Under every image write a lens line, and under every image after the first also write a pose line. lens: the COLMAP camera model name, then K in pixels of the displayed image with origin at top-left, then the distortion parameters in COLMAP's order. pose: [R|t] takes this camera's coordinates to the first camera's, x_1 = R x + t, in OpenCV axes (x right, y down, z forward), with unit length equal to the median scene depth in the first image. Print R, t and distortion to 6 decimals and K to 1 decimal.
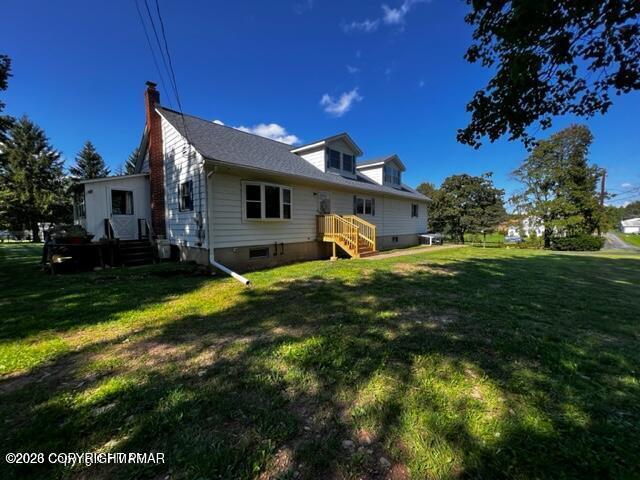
lens RADIAL K [[257.1, 0, 321.0], [0, 257.1, 239.3], [0, 0, 1]] dist [-0.013736, 0.000423]
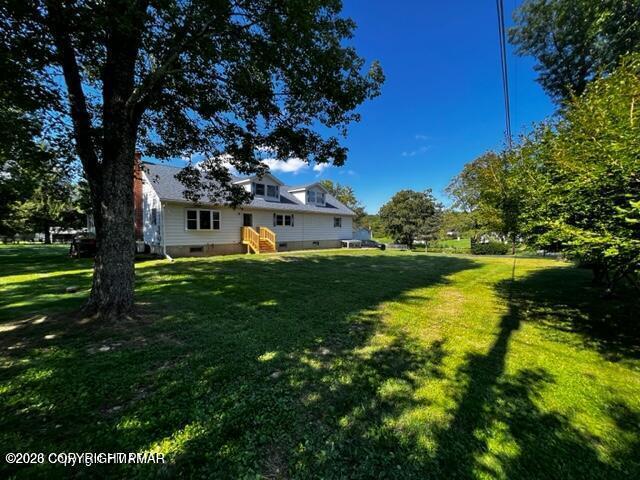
lens RADIAL K [[257.1, 0, 319.0], [0, 257.1, 238.4], [0, 0, 1]] dist [-0.013736, 0.000423]
pose [[0.999942, 0.010042, -0.003803, 0.388713], [-0.010137, 0.999617, -0.025764, 0.010304], [0.003543, 0.025801, 0.999661, -0.475025]]
